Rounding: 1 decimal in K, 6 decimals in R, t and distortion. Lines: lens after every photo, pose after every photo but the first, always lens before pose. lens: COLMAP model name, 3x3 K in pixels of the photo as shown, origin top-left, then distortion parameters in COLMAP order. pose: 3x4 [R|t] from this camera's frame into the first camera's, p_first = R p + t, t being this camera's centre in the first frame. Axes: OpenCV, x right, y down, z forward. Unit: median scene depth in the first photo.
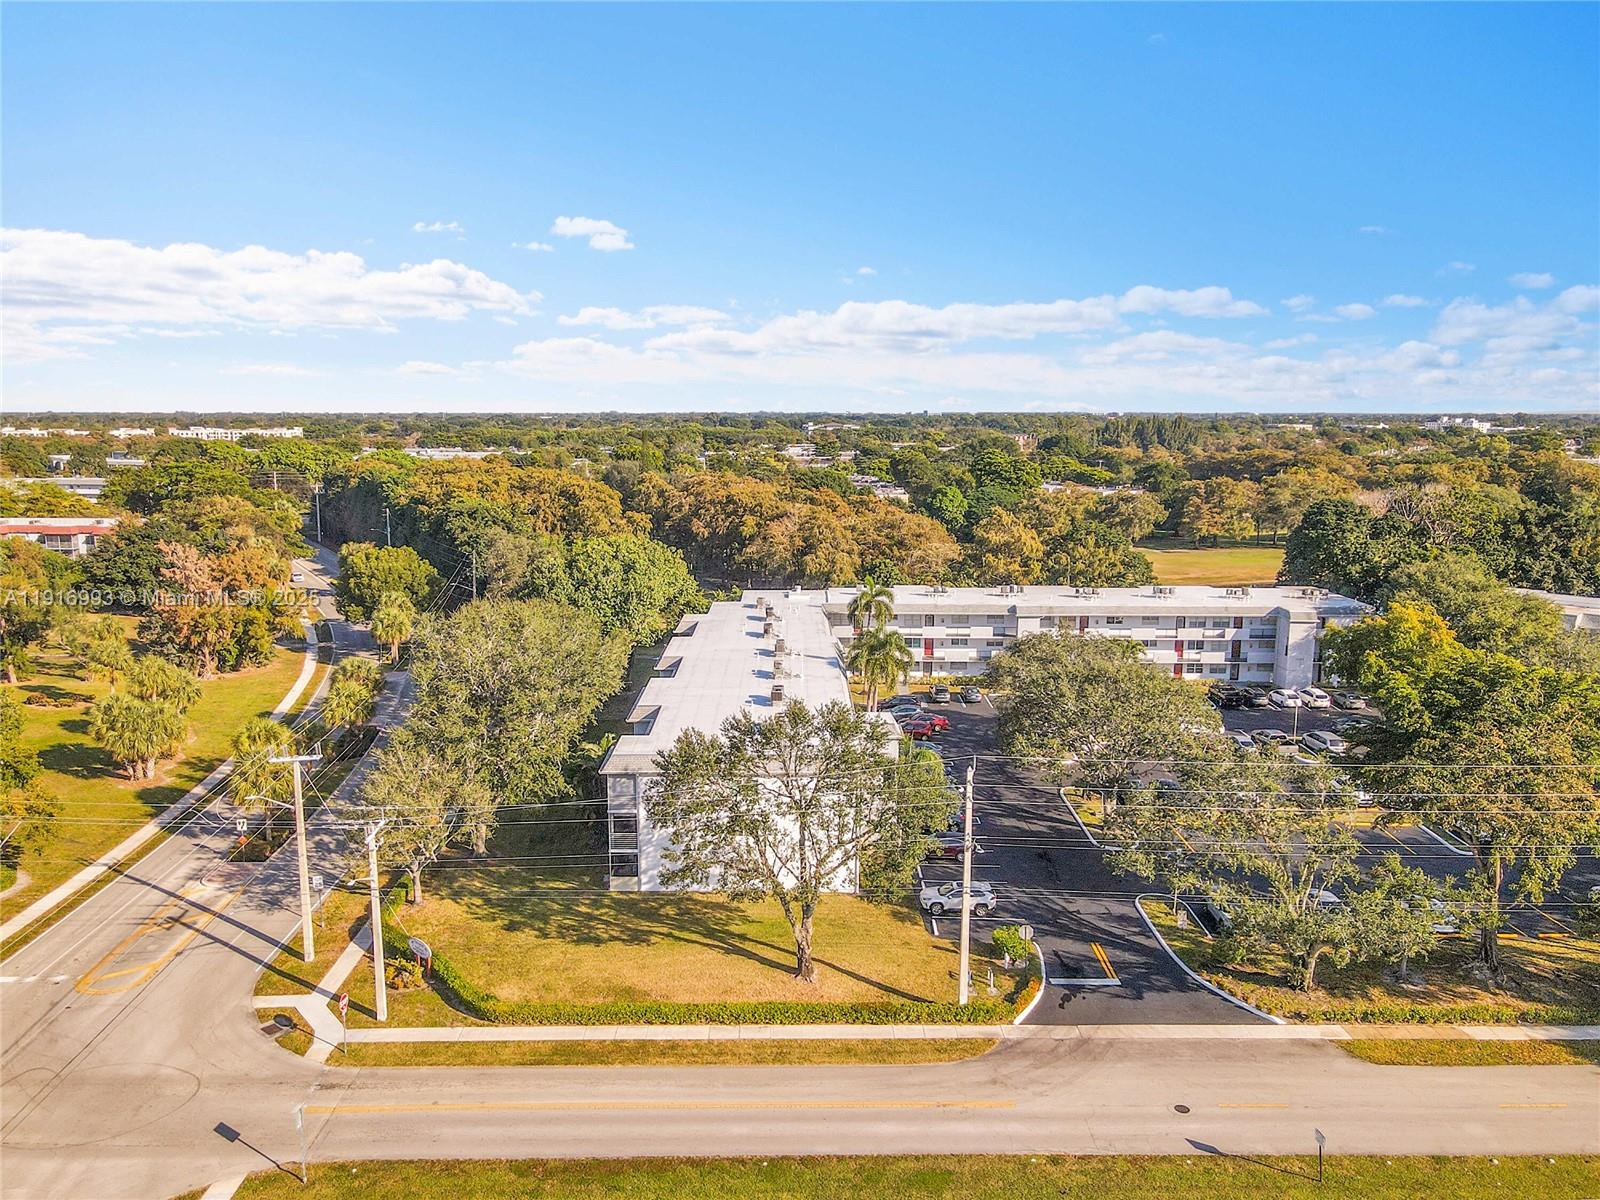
lens RADIAL K [[1148.0, 0, 802.0], [0, 1148.0, 614.6], [0, 0, 1]] dist [-0.059089, 0.001854]
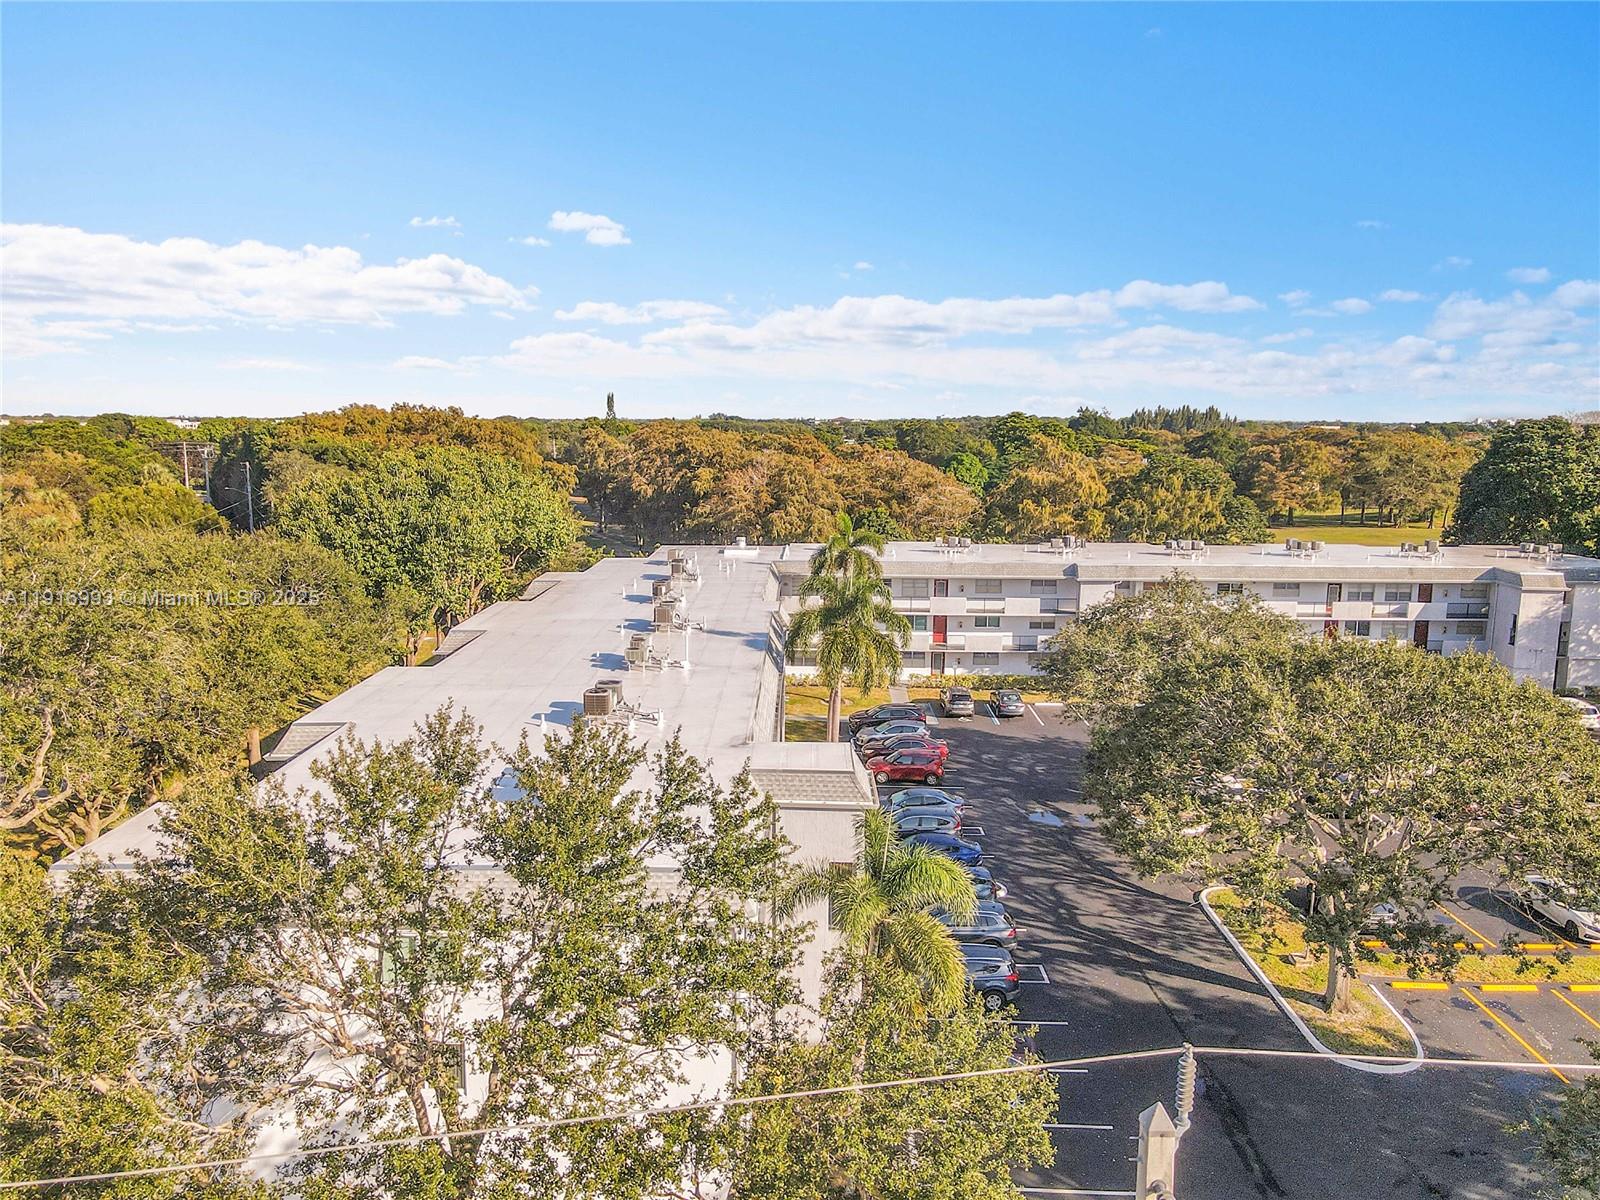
lens RADIAL K [[1148.0, 0, 789.1], [0, 1148.0, 590.2], [0, 0, 1]] dist [-0.059089, 0.001854]
pose [[0.999742, 0.005748, -0.021972, 0.040896], [-0.006380, 0.999565, -0.028794, 0.025581], [0.021797, 0.028927, 0.999344, 0.360505]]
